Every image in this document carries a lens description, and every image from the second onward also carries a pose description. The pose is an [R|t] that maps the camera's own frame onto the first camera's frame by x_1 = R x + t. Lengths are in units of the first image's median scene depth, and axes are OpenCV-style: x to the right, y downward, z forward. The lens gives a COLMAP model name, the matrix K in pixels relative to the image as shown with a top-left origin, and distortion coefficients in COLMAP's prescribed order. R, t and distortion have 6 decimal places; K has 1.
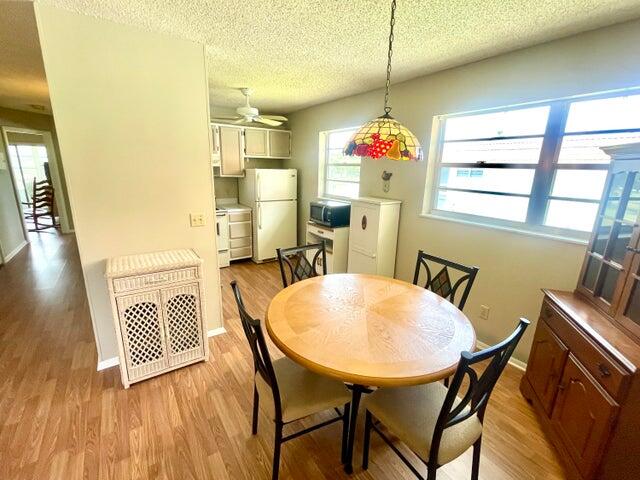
lens RADIAL K [[286.8, 0, 320.0], [0, 286.8, 240.0], [0, 0, 1]] dist [-0.001101, -0.000190]
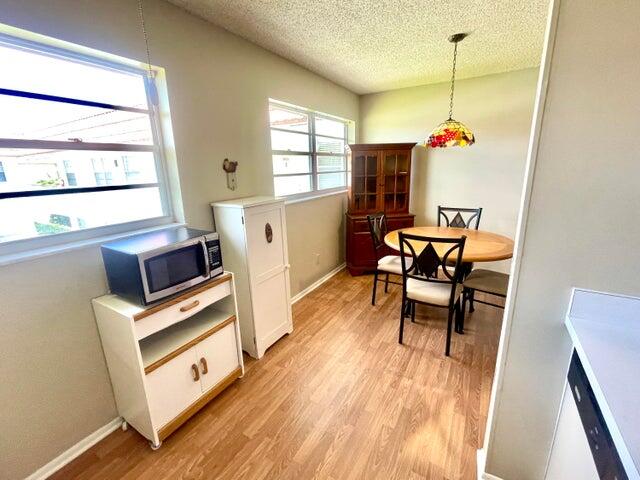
lens RADIAL K [[286.1, 0, 320.0], [0, 286.1, 240.0], [0, 0, 1]] dist [0.001137, 0.000330]
pose [[-0.412693, -0.245045, 0.877290, -0.633070], [0.234377, 0.902136, 0.362241, -0.334653], [-0.880200, 0.355110, -0.314873, 1.395930]]
